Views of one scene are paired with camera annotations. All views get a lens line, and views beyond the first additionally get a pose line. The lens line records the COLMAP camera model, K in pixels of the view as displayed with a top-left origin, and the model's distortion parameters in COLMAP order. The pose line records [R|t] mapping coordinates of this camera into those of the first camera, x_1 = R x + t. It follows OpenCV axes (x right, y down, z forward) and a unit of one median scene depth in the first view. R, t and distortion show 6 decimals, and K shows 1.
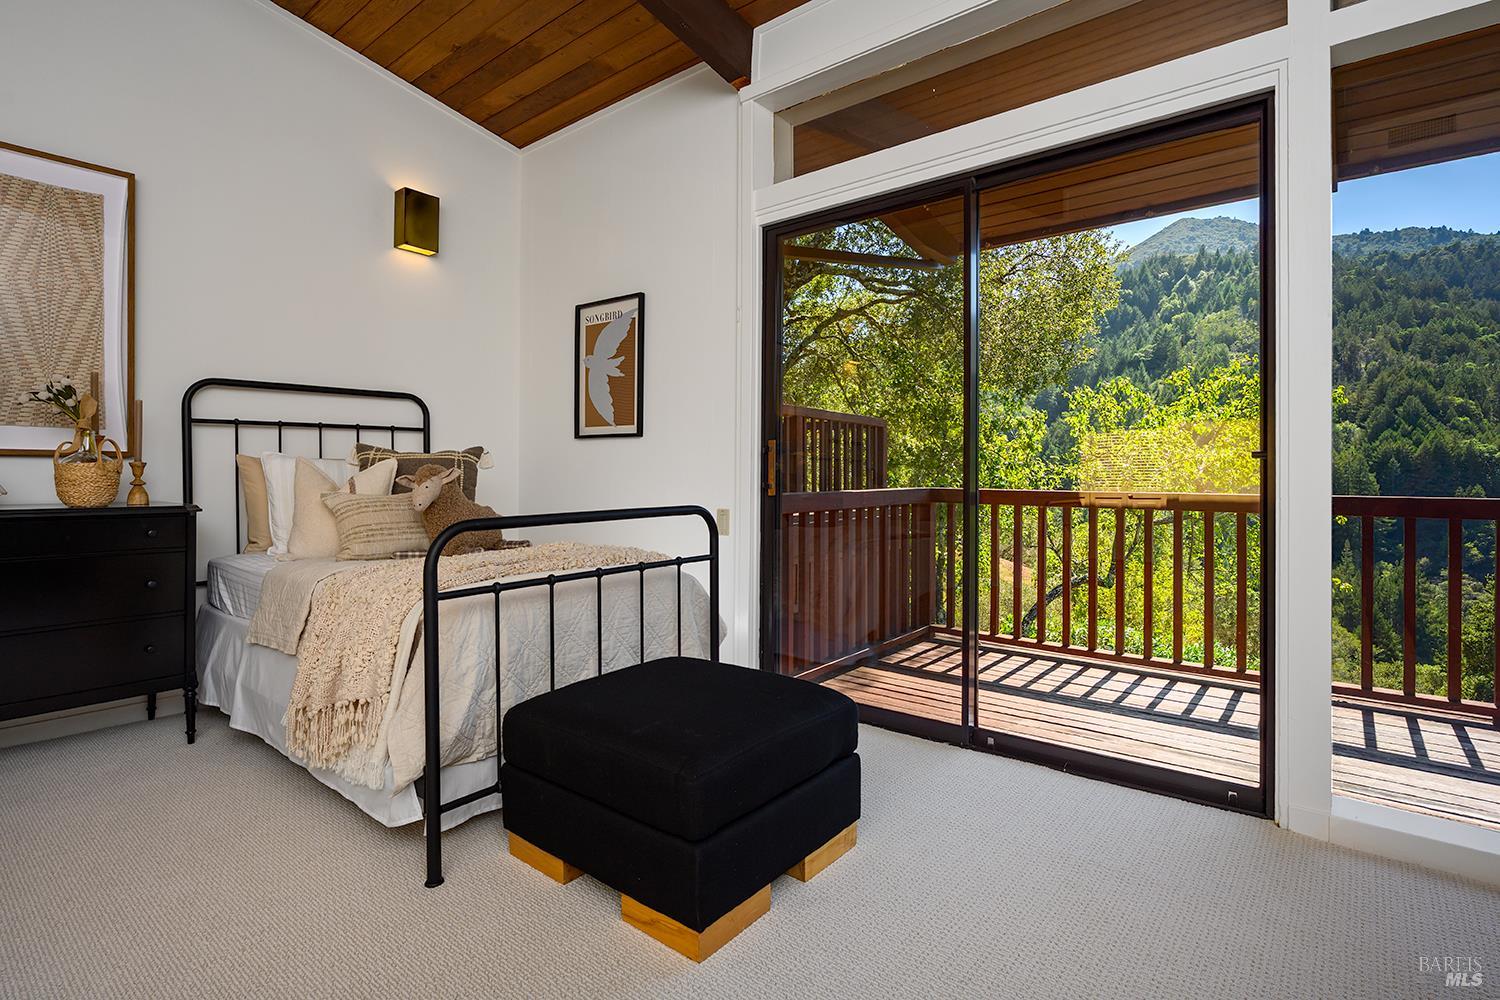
lens RADIAL K [[730.4, 0, 751.4], [0, 730.4, 478.5], [0, 0, 1]] dist [0.000368, -0.000083]
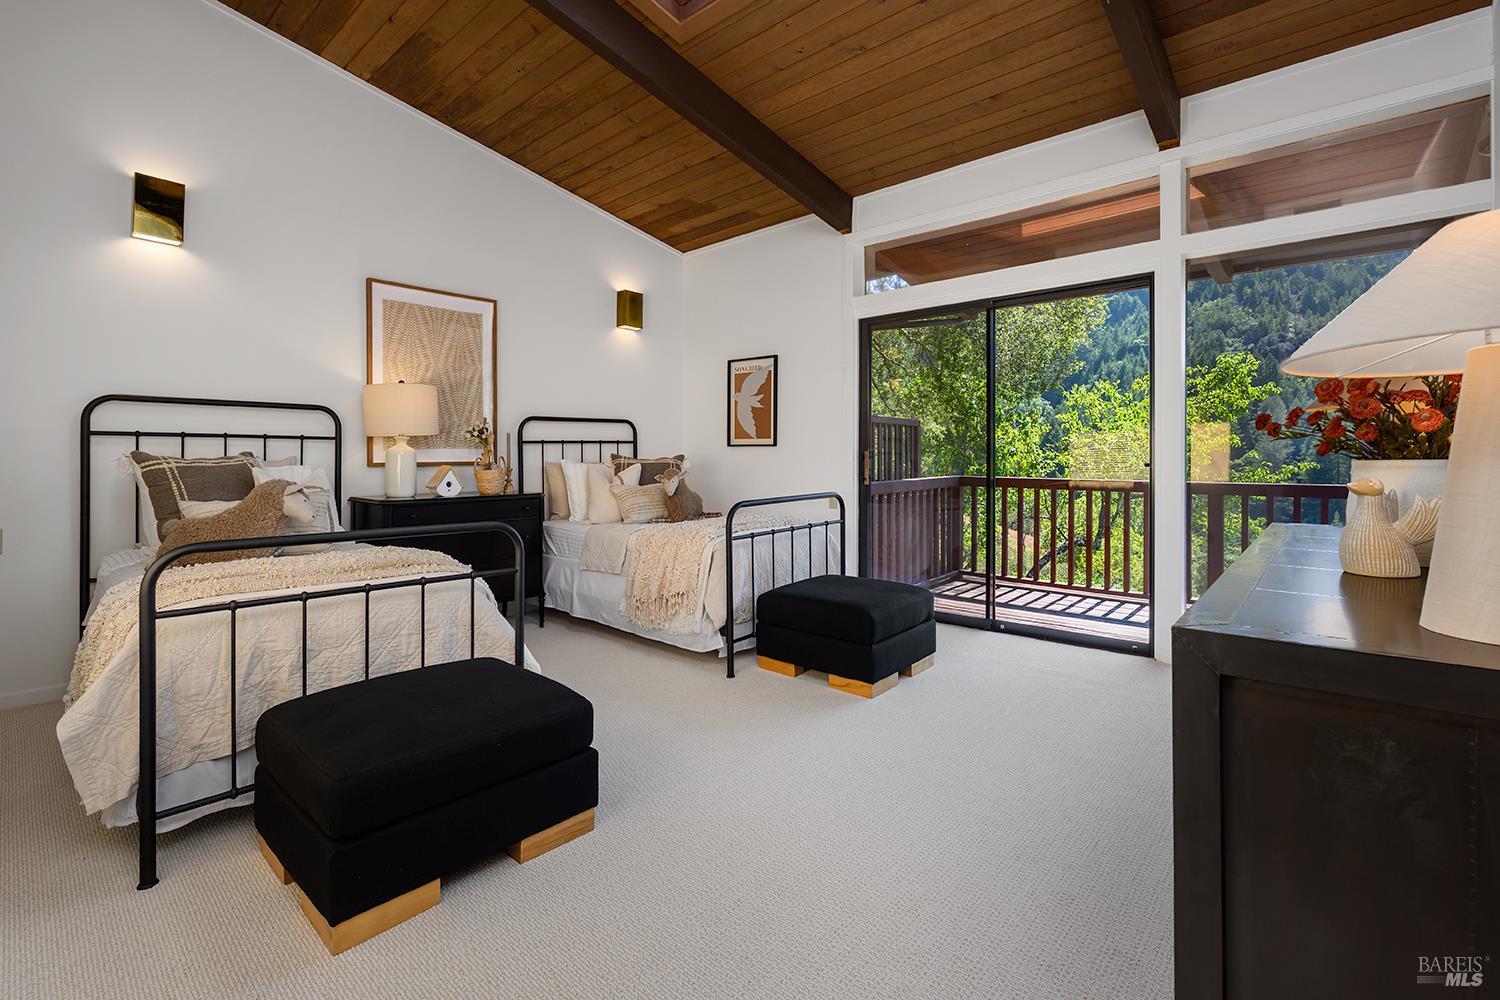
lens RADIAL K [[663.1, 0, 748.1], [0, 663.1, 459.5], [0, 0, 1]] dist [-0.000252, -0.000034]
pose [[0.998870, -0.004872, -0.047281, -0.144350], [0.005101, 0.999976, 0.004744, -0.036490], [0.047257, -0.004979, 0.998870, -0.432125]]
